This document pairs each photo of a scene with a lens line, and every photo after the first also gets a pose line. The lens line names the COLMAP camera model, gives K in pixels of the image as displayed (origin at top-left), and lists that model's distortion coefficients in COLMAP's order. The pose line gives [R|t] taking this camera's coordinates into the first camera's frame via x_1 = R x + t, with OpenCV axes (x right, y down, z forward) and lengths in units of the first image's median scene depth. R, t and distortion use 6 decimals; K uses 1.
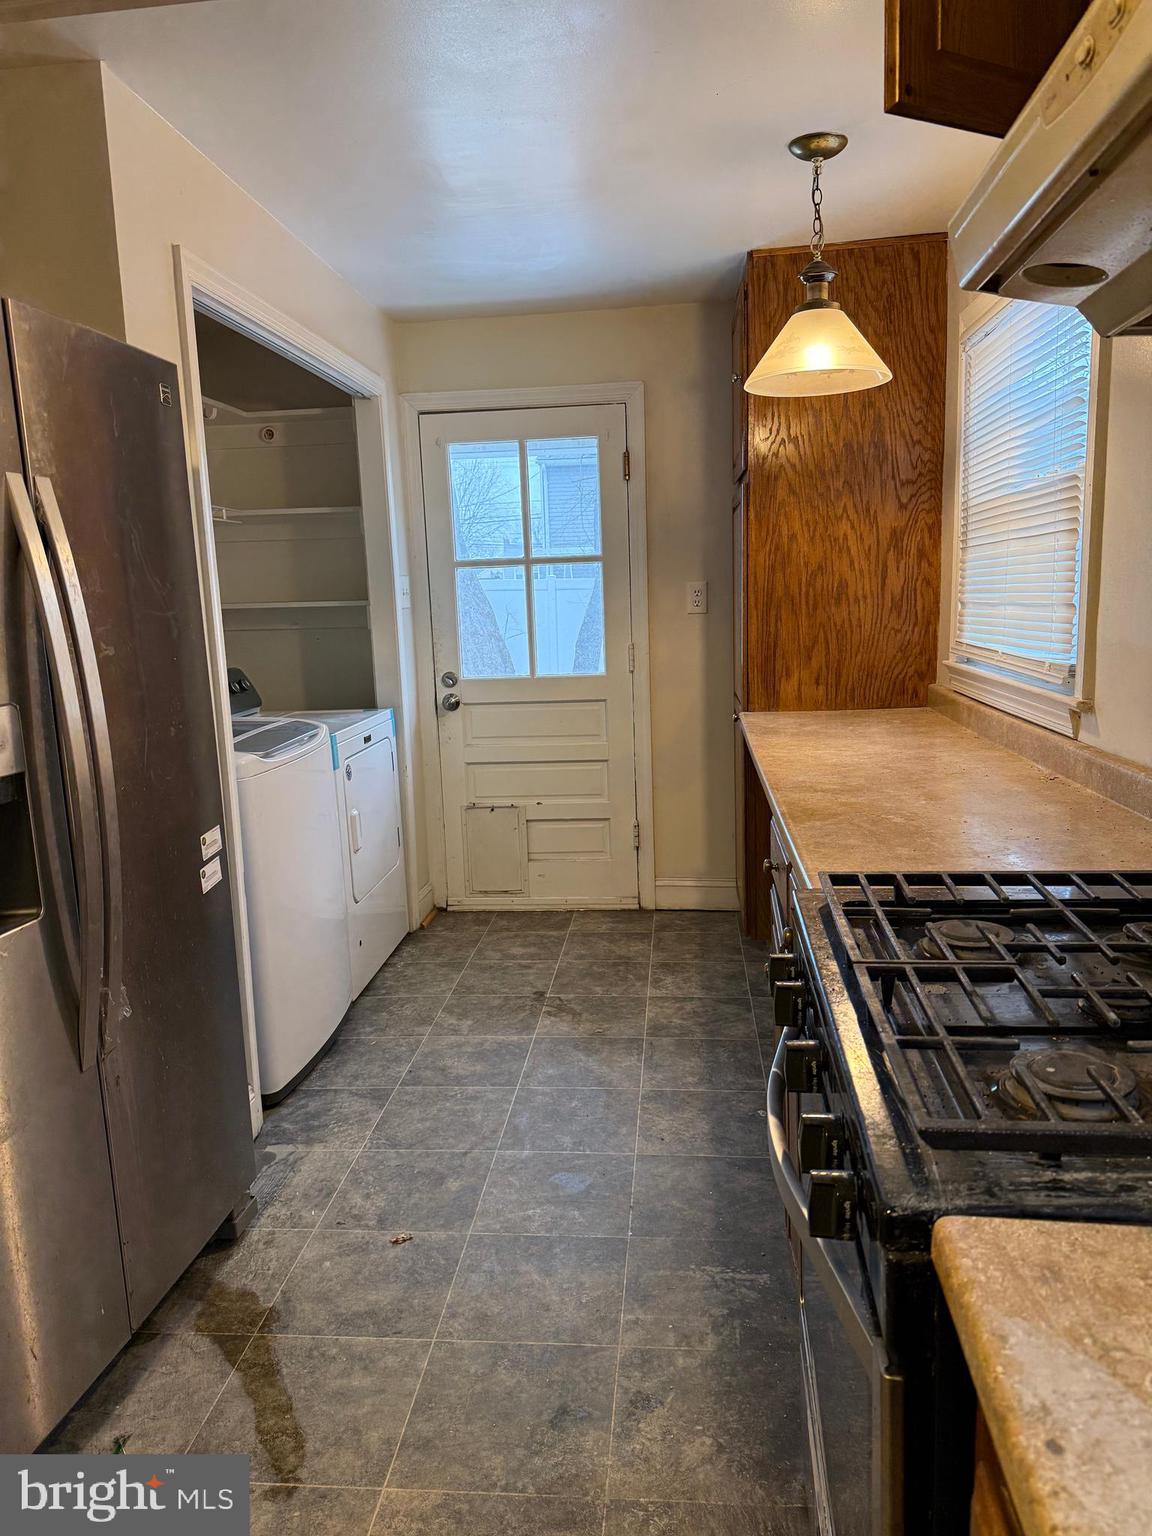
lens RADIAL K [[1087.4, 0, 581.8], [0, 1087.4, 764.0], [0, 0, 1]] dist [0.057635, -0.080650]
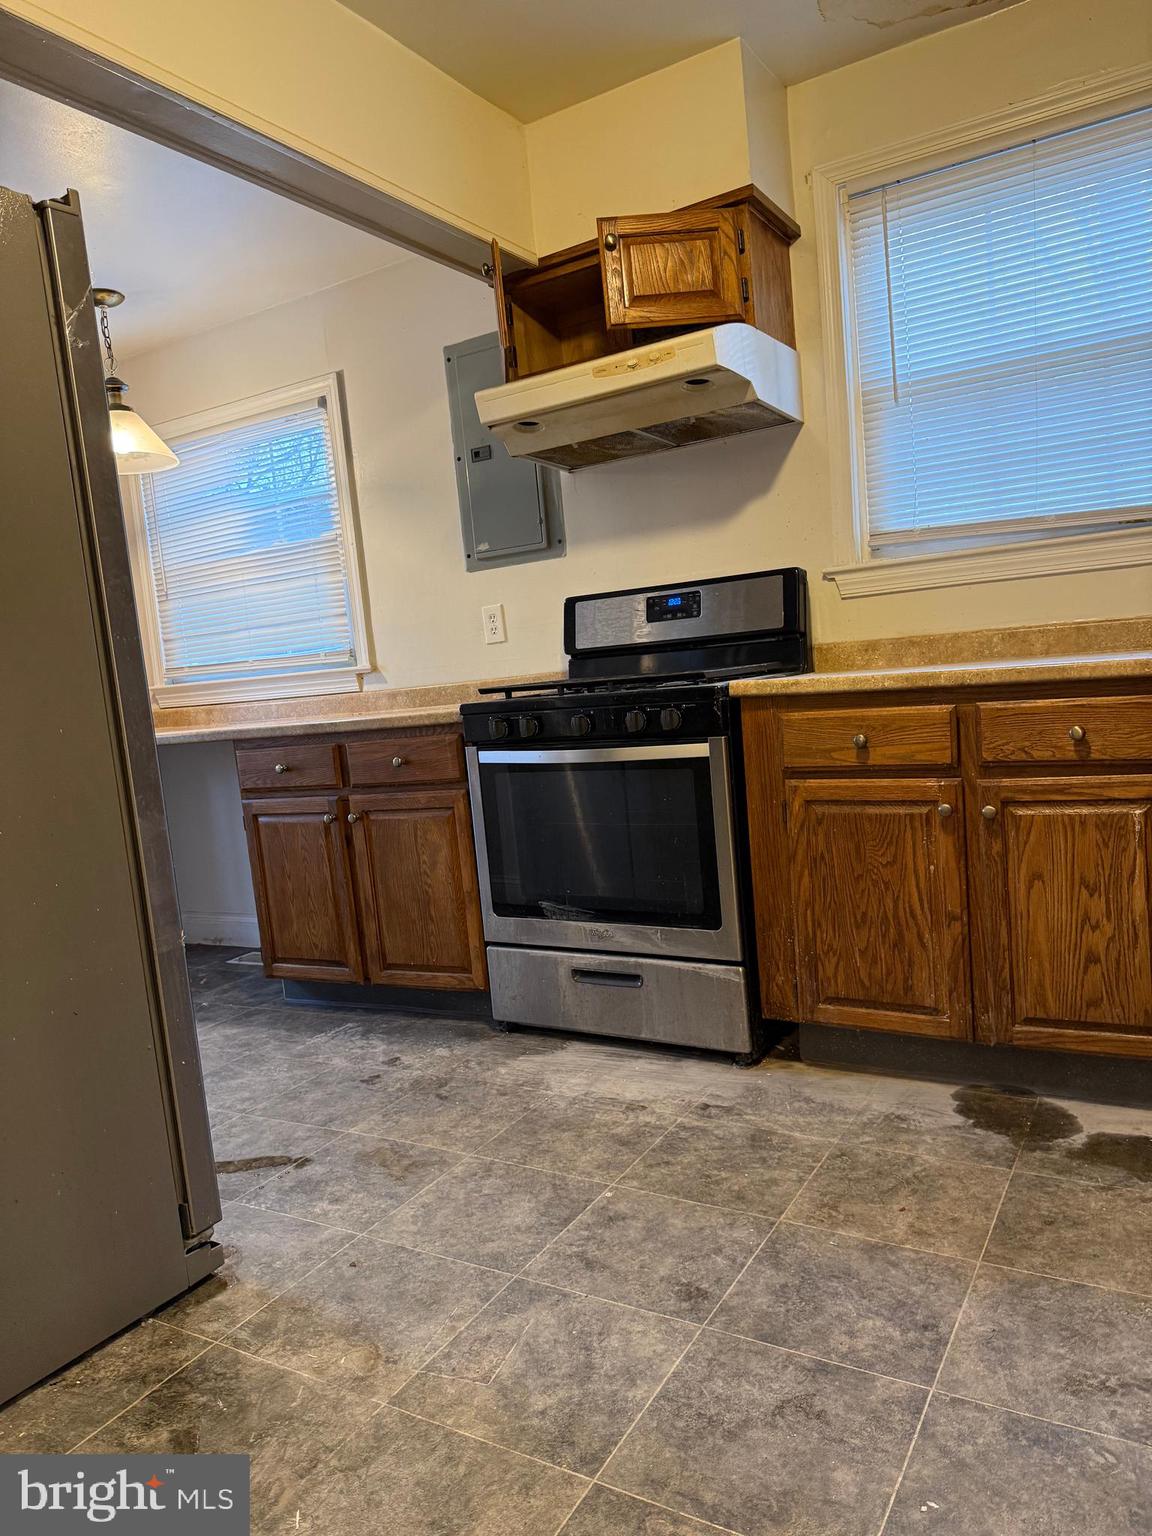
lens RADIAL K [[1087.4, 0, 588.7], [0, 1087.4, 761.9], [0, 0, 1]] dist [0.057635, -0.080650]
pose [[0.409739, -0.075516, 0.909071, -1.115456], [0.220419, 0.975233, -0.018336, 0.226781], [-0.885172, 0.207890, 0.416237, -0.001573]]
